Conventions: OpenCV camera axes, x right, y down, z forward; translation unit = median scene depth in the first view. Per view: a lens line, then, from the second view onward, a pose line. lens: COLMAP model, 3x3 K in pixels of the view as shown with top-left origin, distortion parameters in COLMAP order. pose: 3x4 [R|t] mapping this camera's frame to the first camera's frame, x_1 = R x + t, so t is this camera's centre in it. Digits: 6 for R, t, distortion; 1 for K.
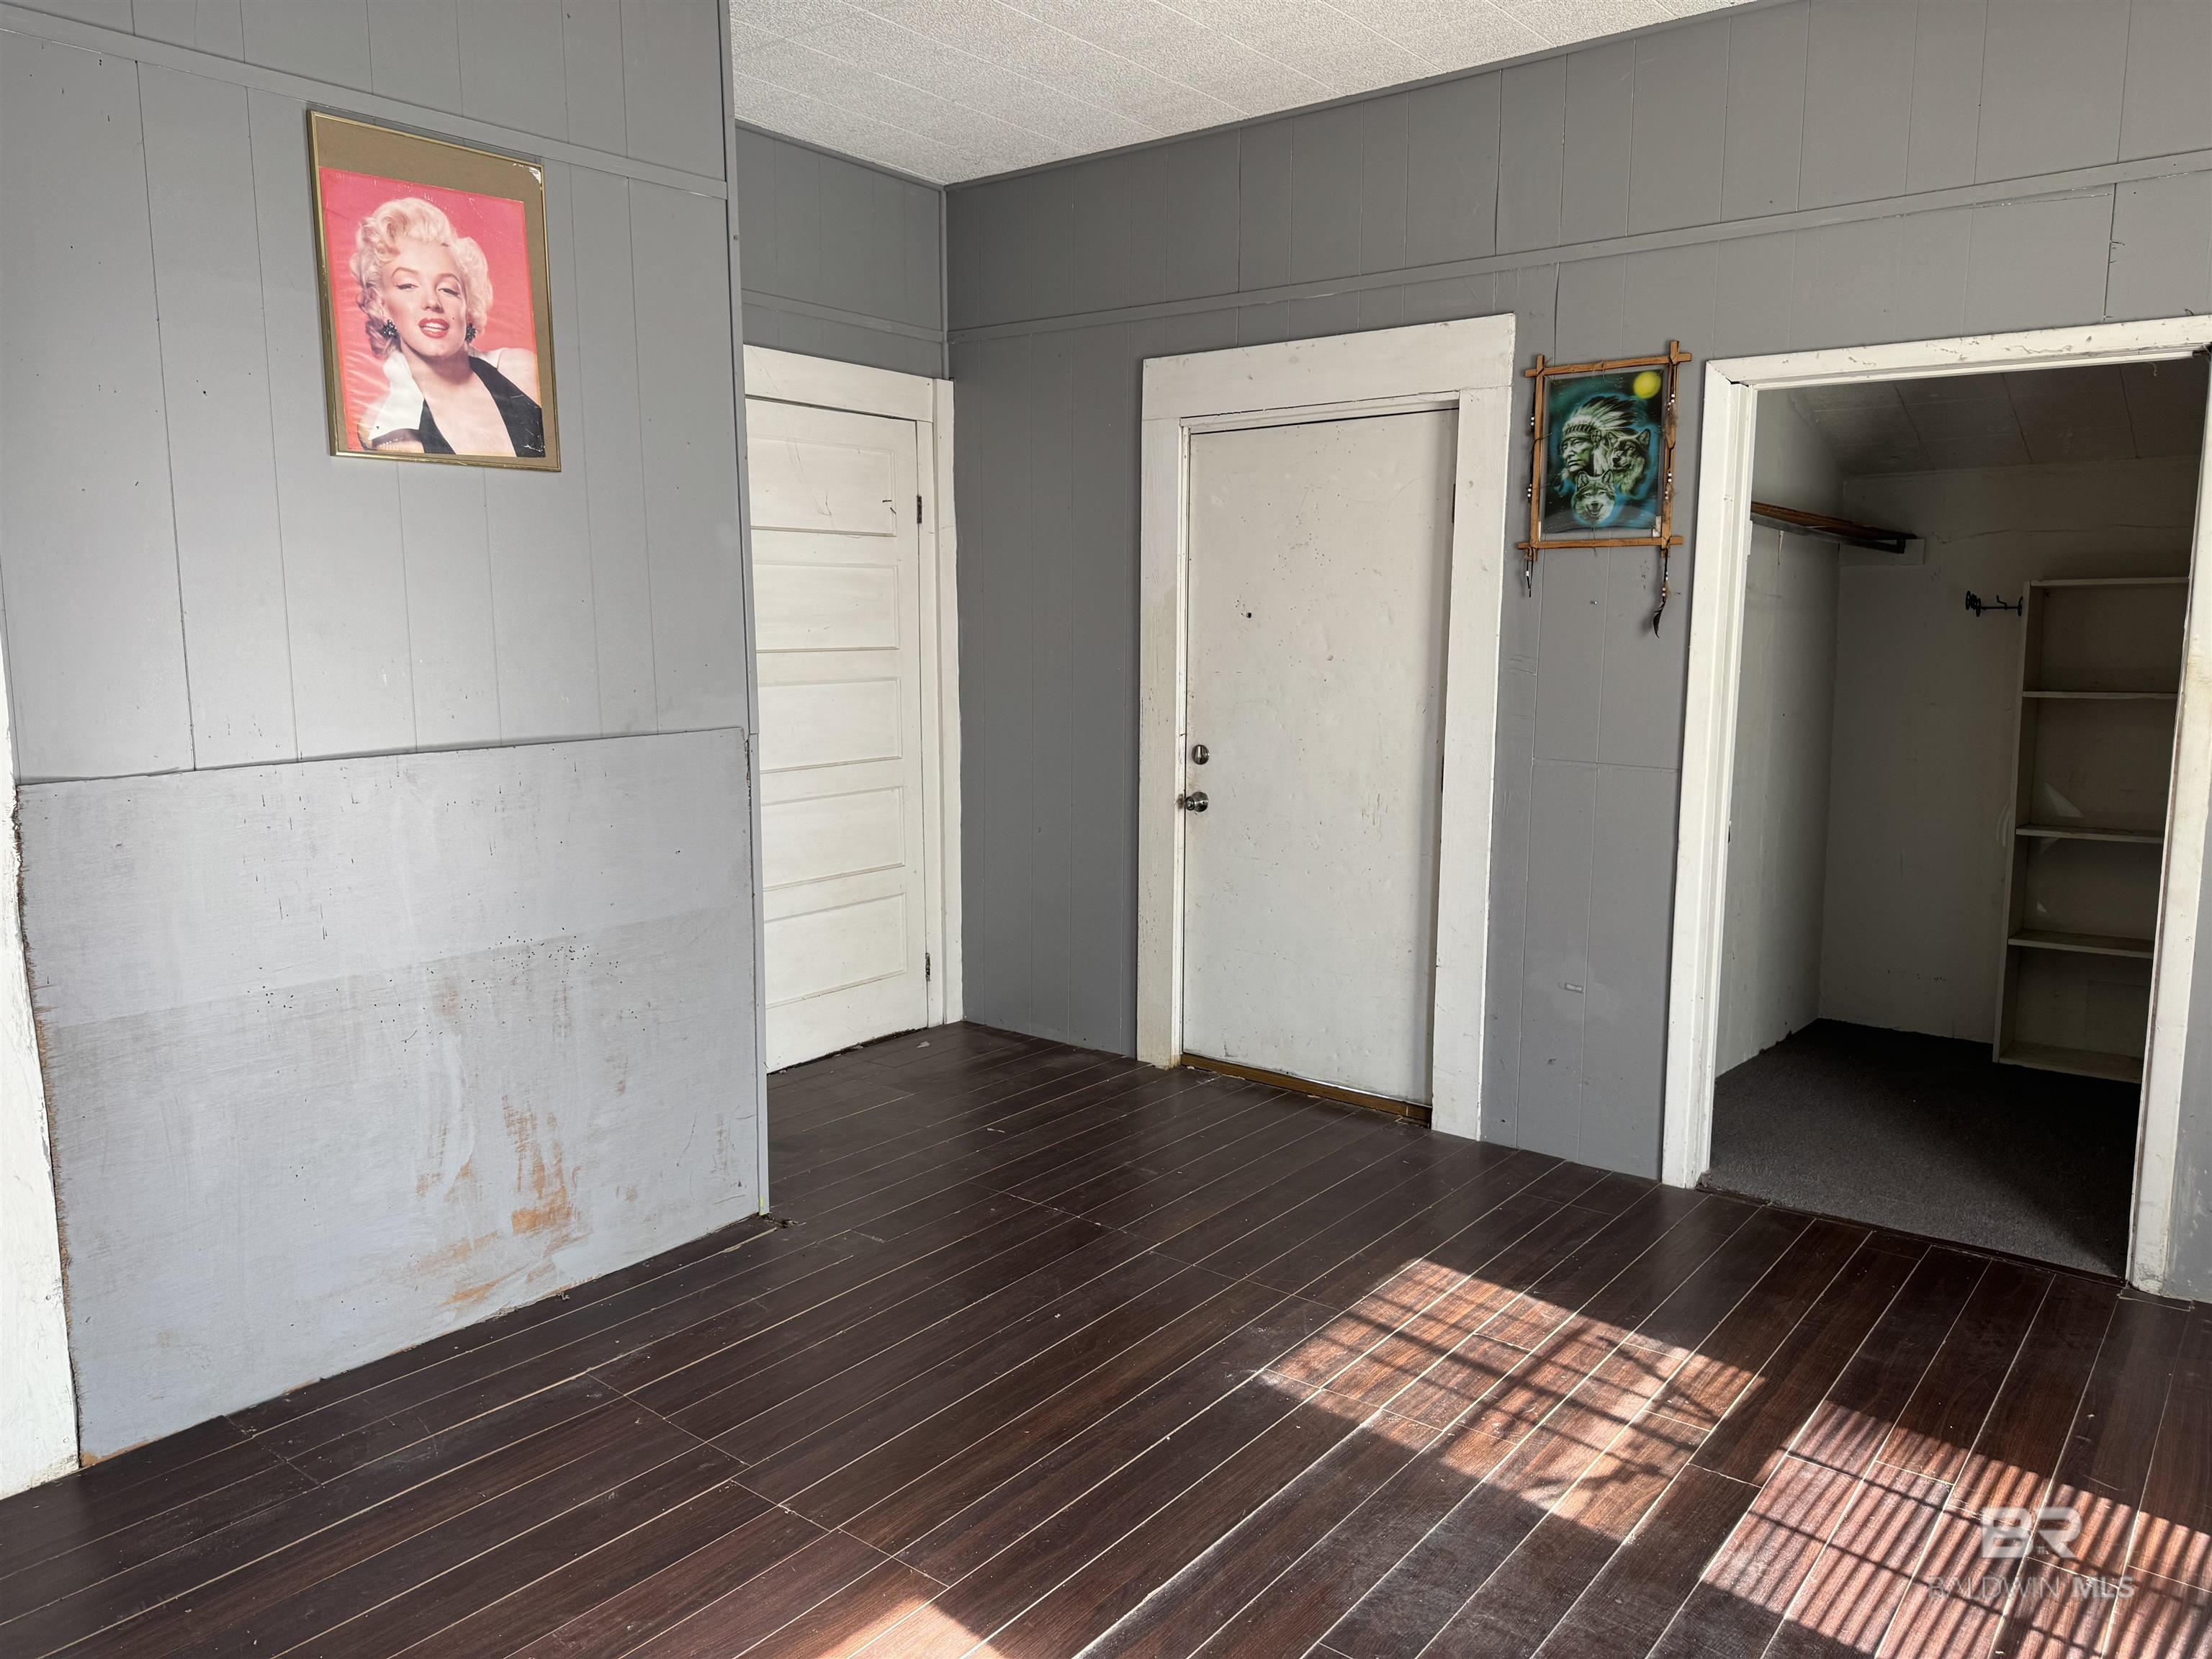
lens RADIAL K [[1527.5, 0, 1133.6], [0, 1527.5, 828.2], [0, 0, 1]] dist [0.058180, -0.097158]
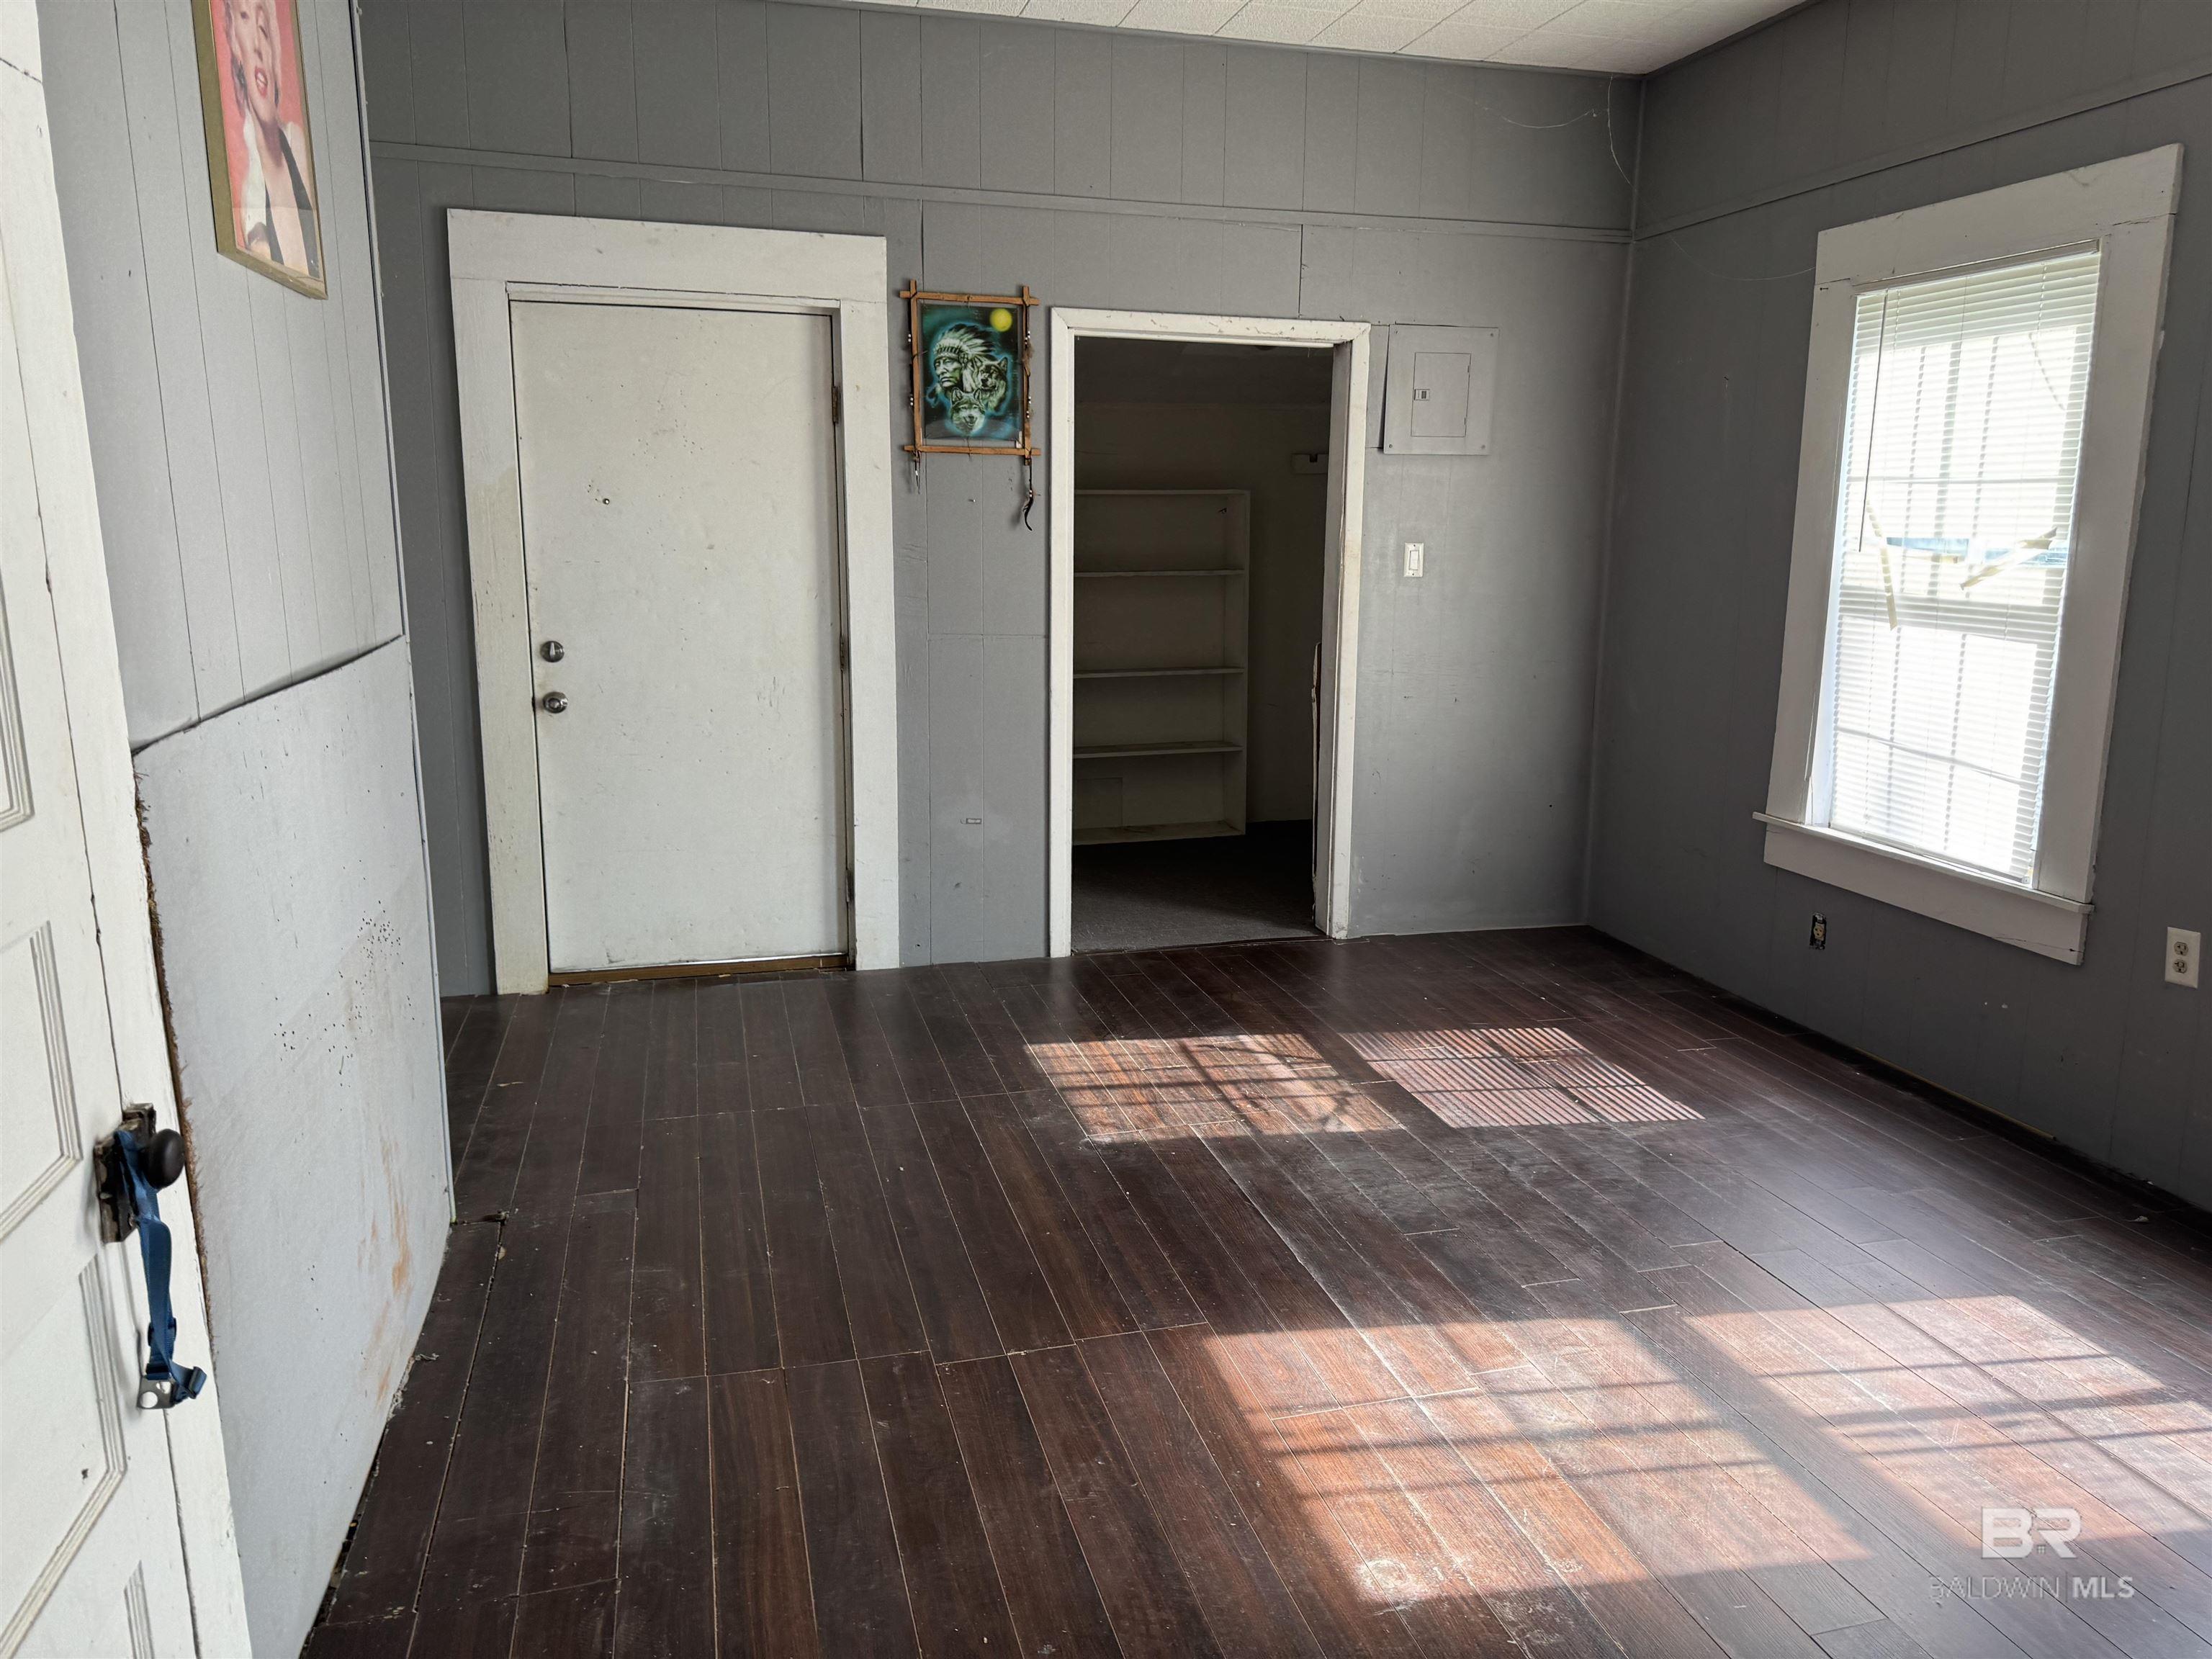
lens RADIAL K [[1482.7, 0, 1068.4], [0, 1482.7, 870.9], [0, 0, 1]] dist [0.006096, -0.022916]
pose [[0.606375, -0.174393, 0.775820, -0.628726], [0.094439, 0.984543, 0.147498, -0.025316], [-0.789551, -0.016172, 0.613472, 0.226373]]
